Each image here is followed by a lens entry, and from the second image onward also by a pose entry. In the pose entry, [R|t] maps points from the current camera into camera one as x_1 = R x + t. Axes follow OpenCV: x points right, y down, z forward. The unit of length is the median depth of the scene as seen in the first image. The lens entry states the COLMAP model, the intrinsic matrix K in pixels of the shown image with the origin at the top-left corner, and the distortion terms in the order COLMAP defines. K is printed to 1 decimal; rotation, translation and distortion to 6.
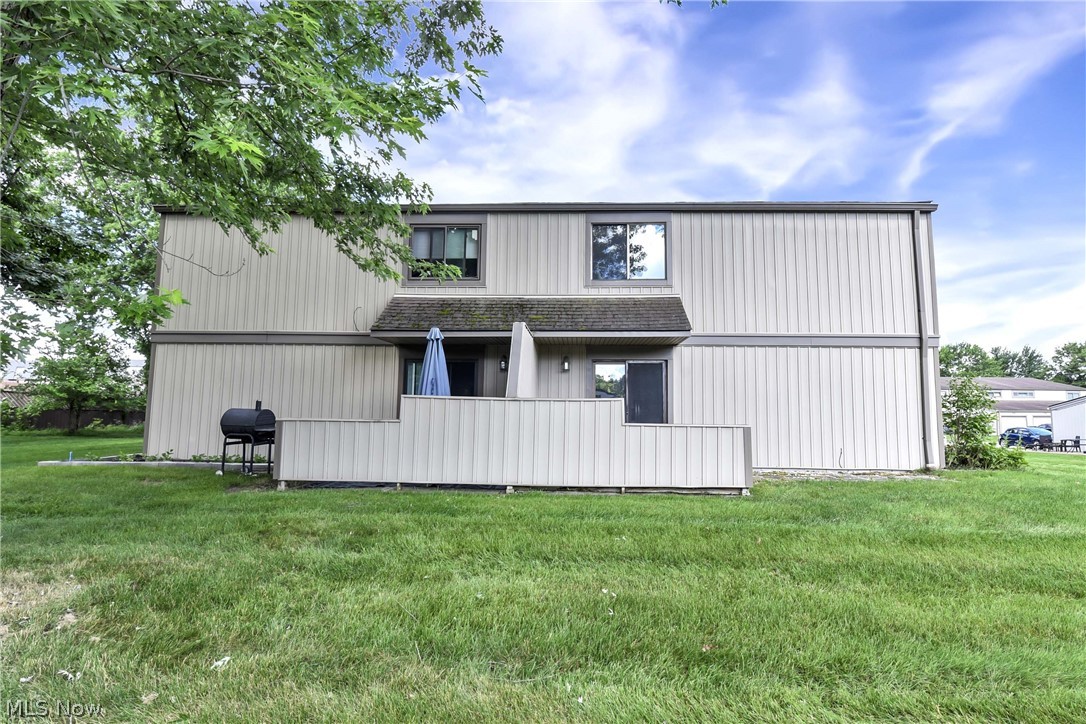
lens RADIAL K [[498.2, 0, 543.0], [0, 498.2, 362.0], [0, 0, 1]] dist [-0.000456, -0.000108]
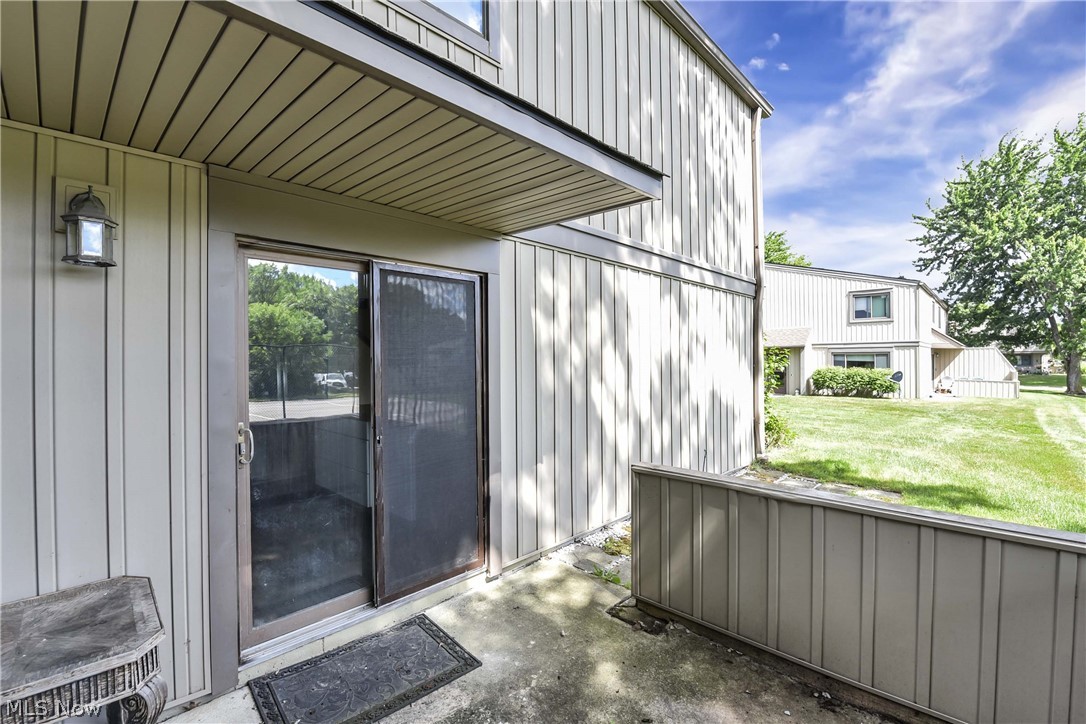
lens RADIAL K [[498.2, 0, 543.0], [0, 498.2, 362.0], [0, 0, 1]] dist [-0.000456, -0.000108]
pose [[0.644177, -0.011381, 0.764792, 0.011954], [-0.060293, 0.996022, 0.065606, 0.031248], [-0.762497, -0.088373, 0.640928, 0.743939]]
